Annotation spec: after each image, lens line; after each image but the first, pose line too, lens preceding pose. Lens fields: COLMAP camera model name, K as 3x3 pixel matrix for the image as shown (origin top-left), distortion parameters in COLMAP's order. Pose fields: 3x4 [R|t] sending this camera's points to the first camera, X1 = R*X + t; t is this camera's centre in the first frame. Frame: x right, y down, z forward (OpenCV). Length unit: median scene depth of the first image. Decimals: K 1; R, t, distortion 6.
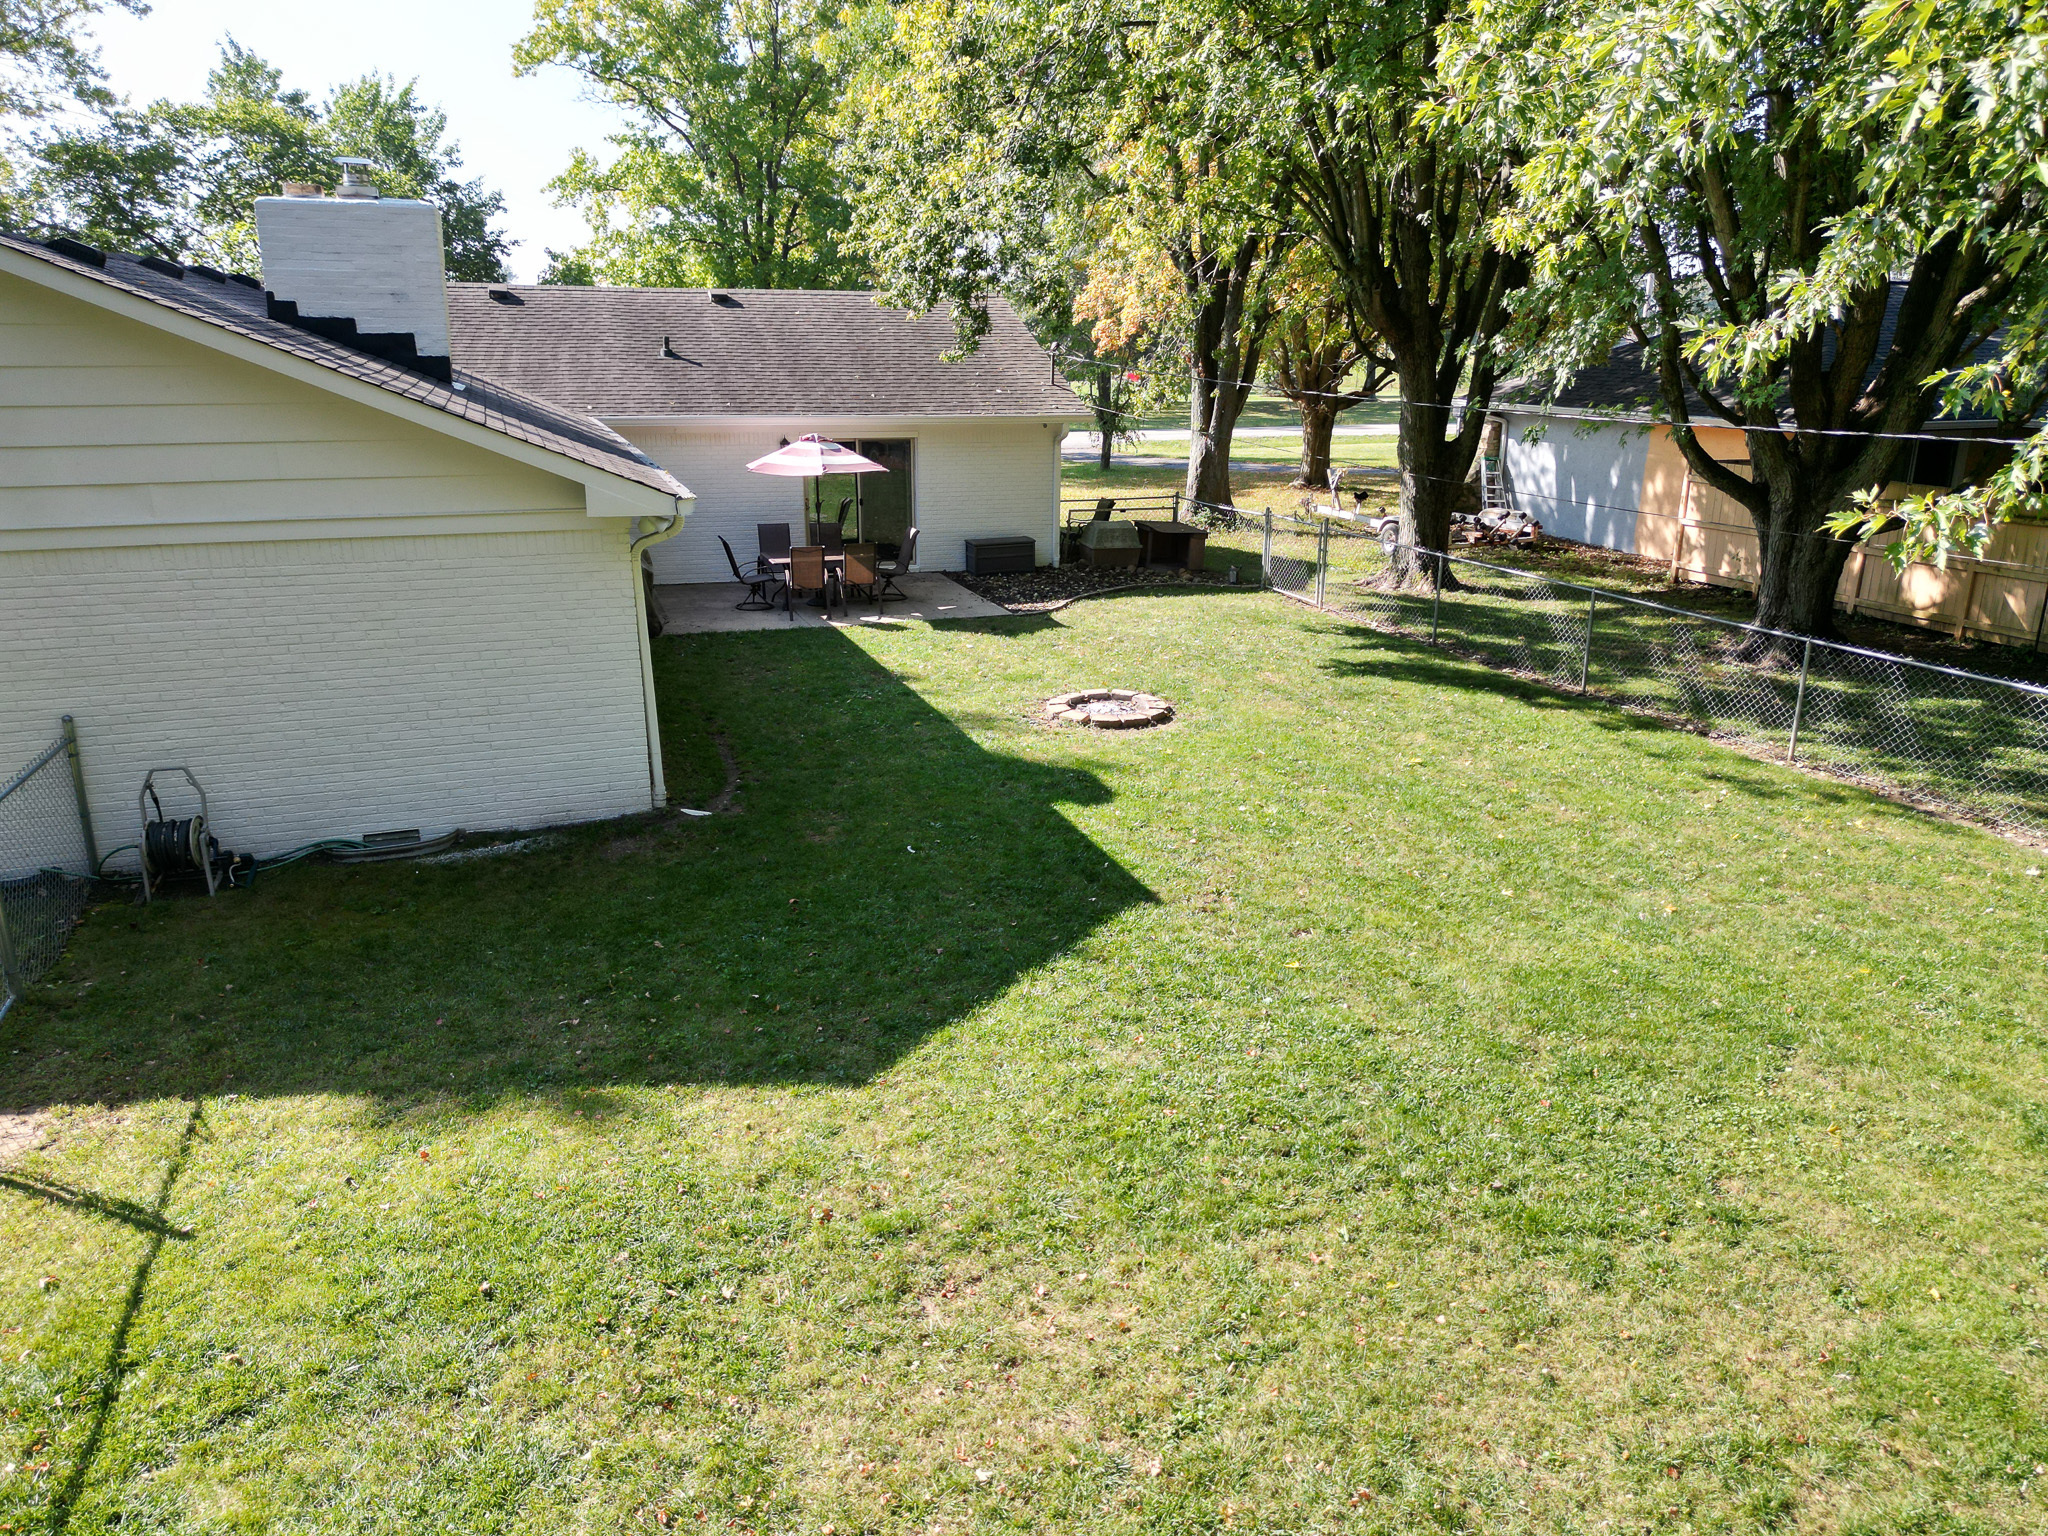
lens RADIAL K [[1440.4, 0, 1024.0], [0, 1440.4, 768.0], [0, 0, 1]] dist [0.025874, -0.004274]
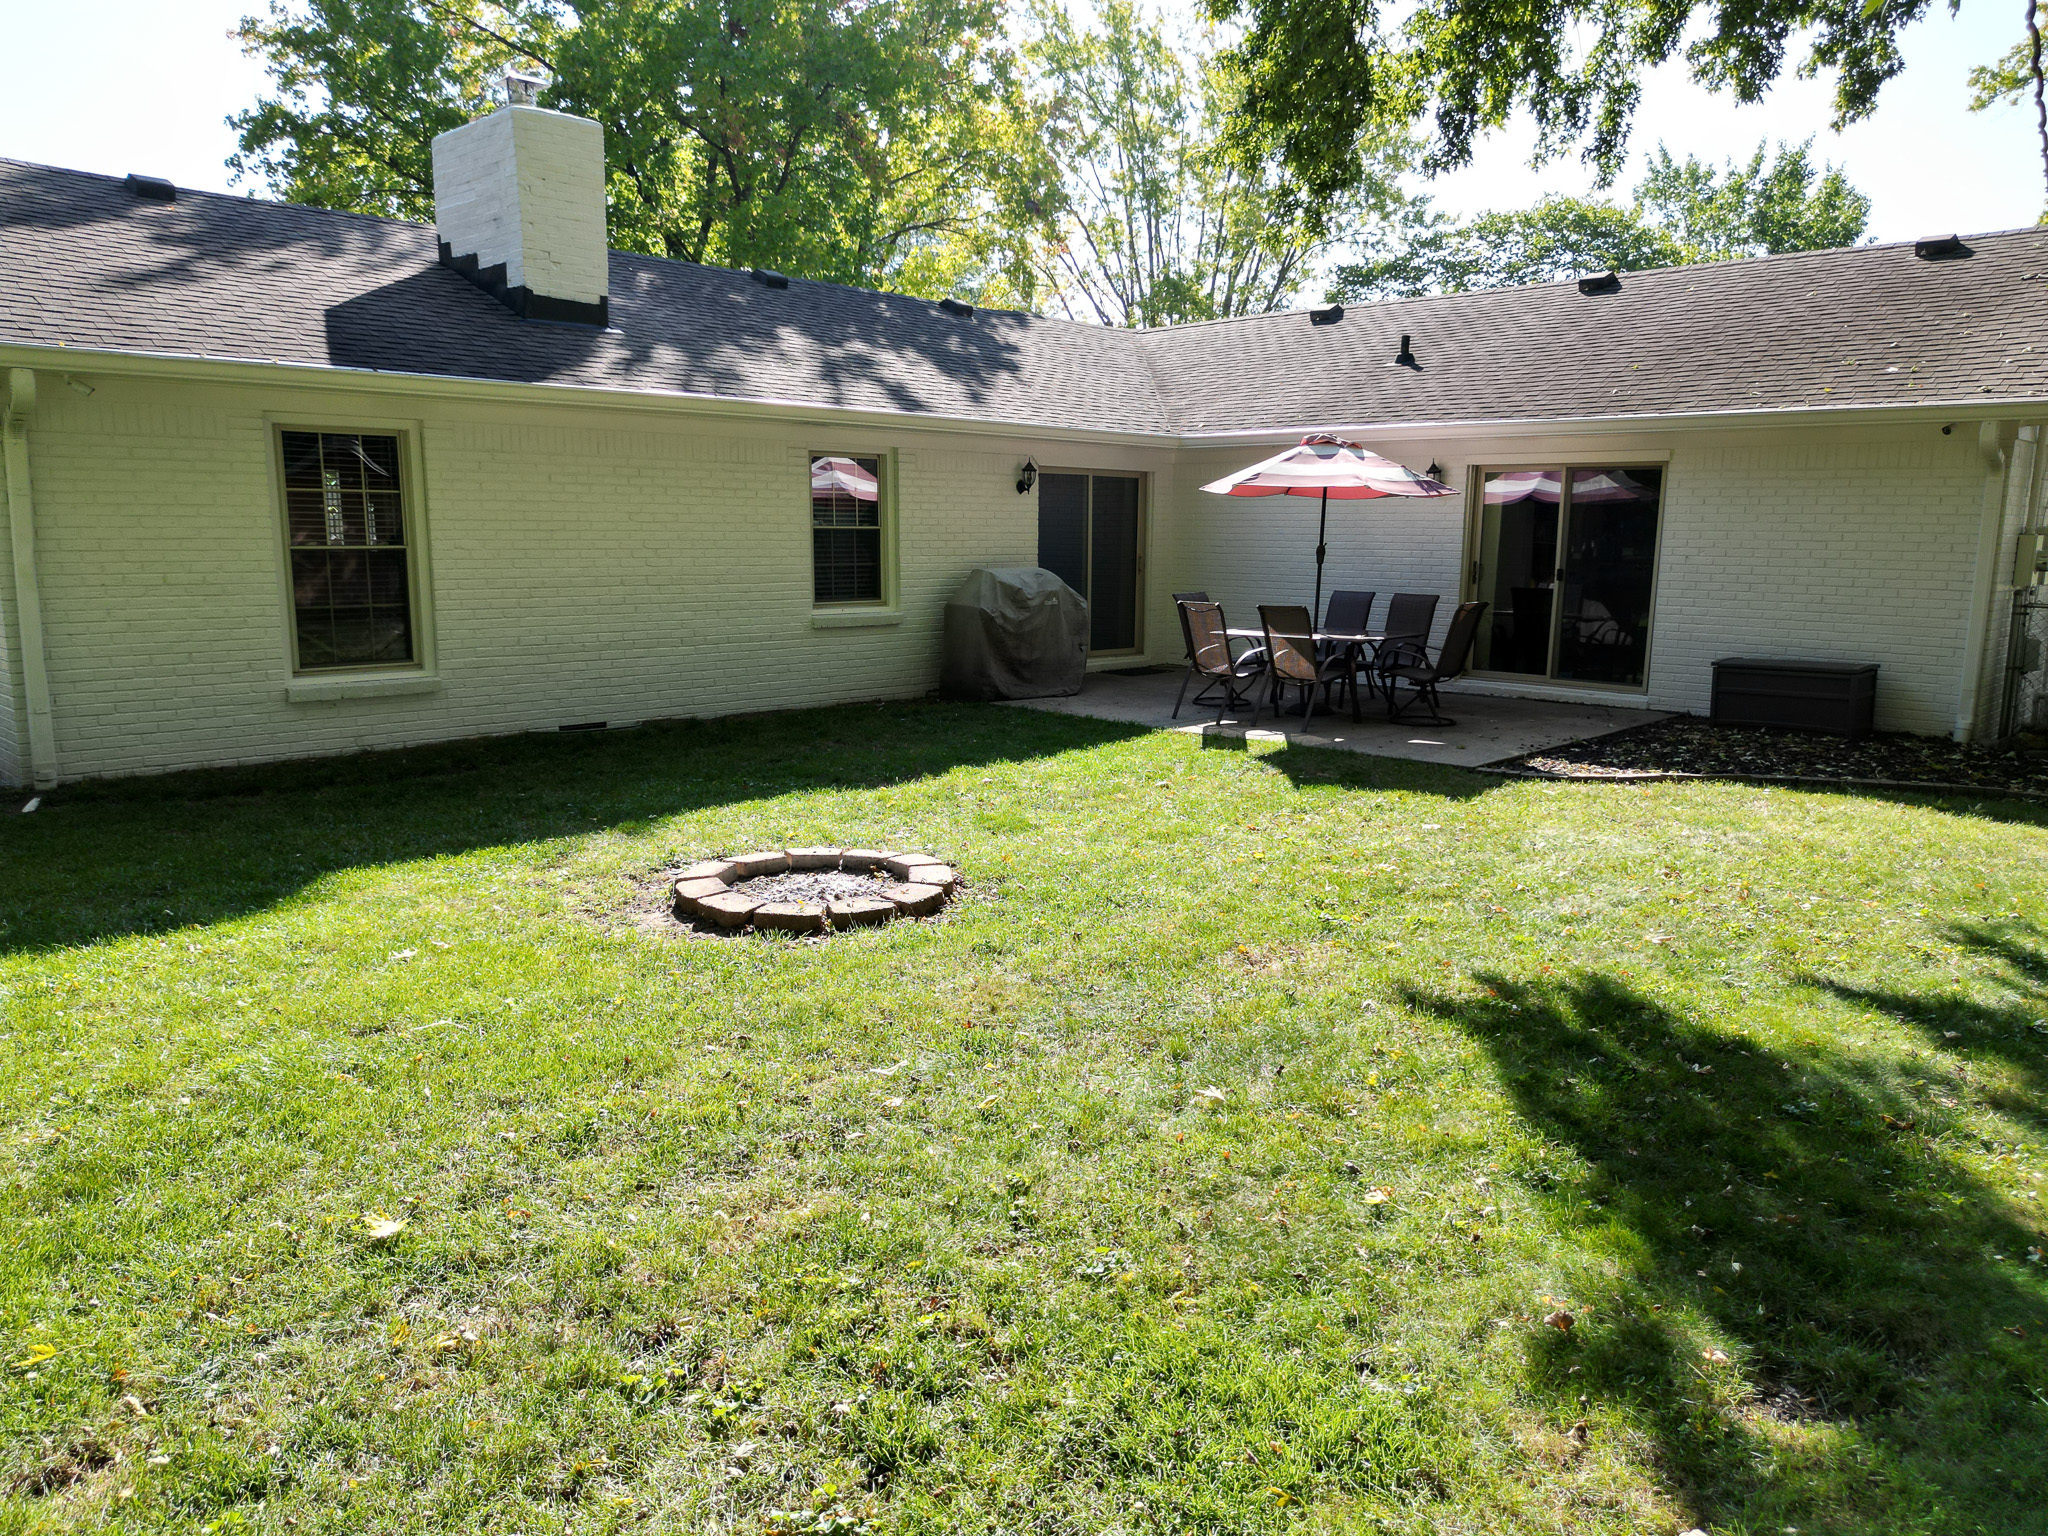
lens RADIAL K [[1440.4, 0, 1024.0], [0, 1440.4, 768.0], [0, 0, 1]] dist [0.025874, -0.004274]
pose [[0.414985, 0.152169, -0.897013, 0.664859], [-0.269002, 0.962358, 0.038806, -0.154863], [0.869152, 0.225194, 0.440298, 1.178153]]
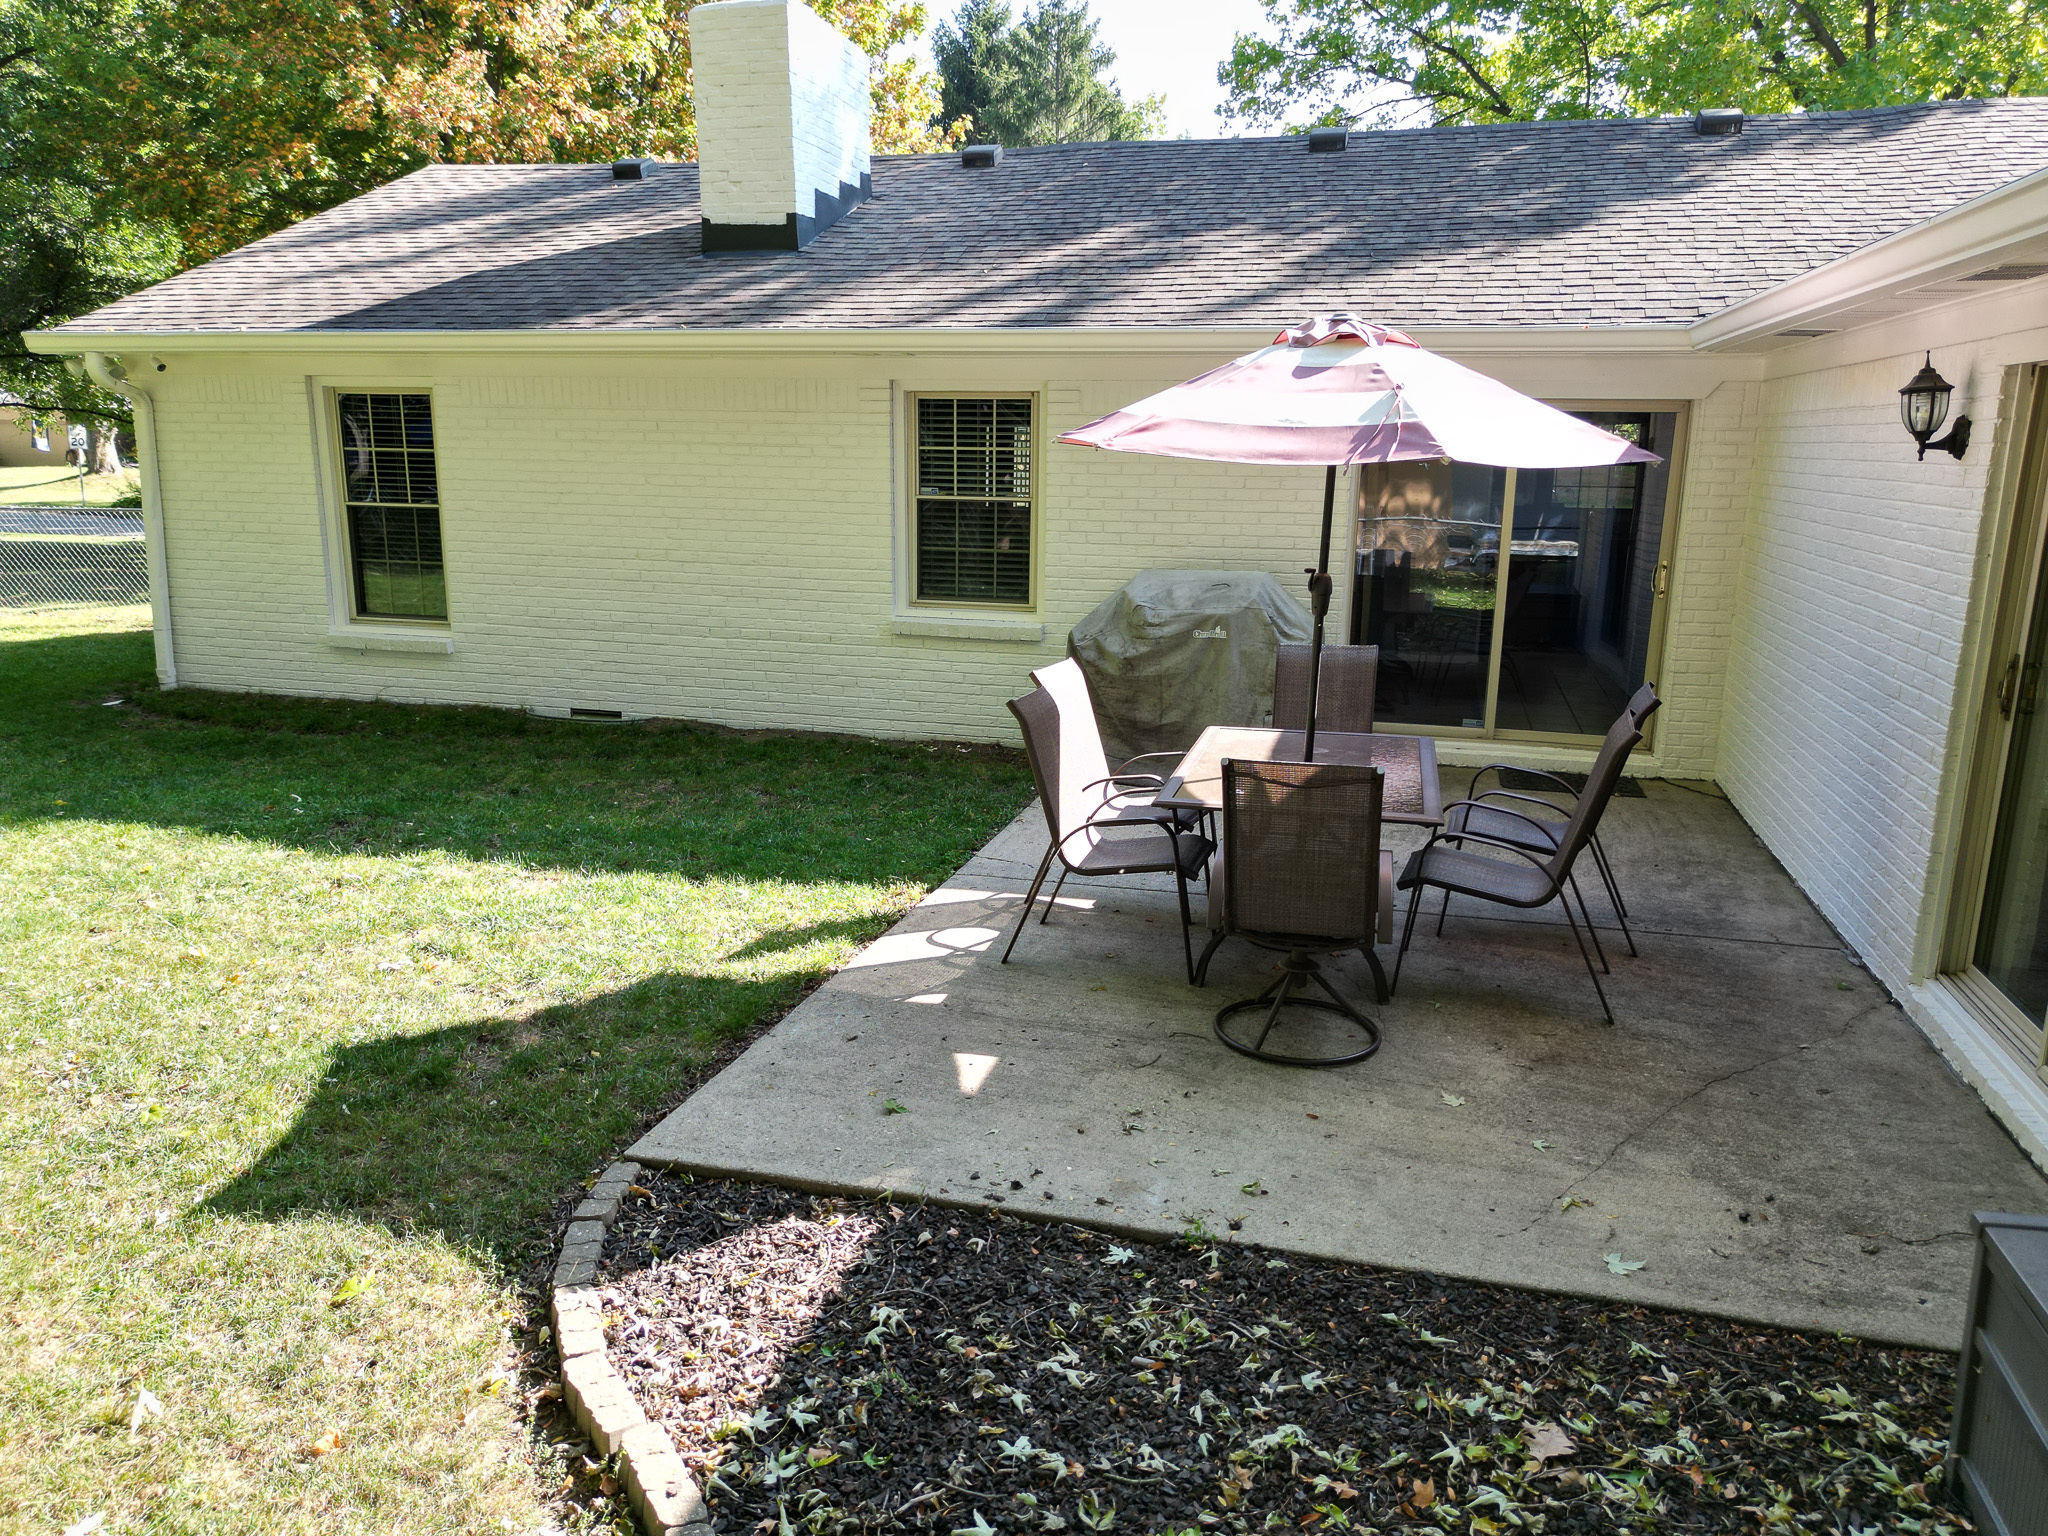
lens RADIAL K [[1440.4, 0, 1024.0], [0, 1440.4, 768.0], [0, 0, 1]] dist [0.025874, -0.004274]
pose [[-0.592492, 0.164365, -0.788630, 0.193037], [-0.247441, 0.894507, 0.372332, -0.431820], [0.766633, 0.415743, -0.489318, 2.006017]]
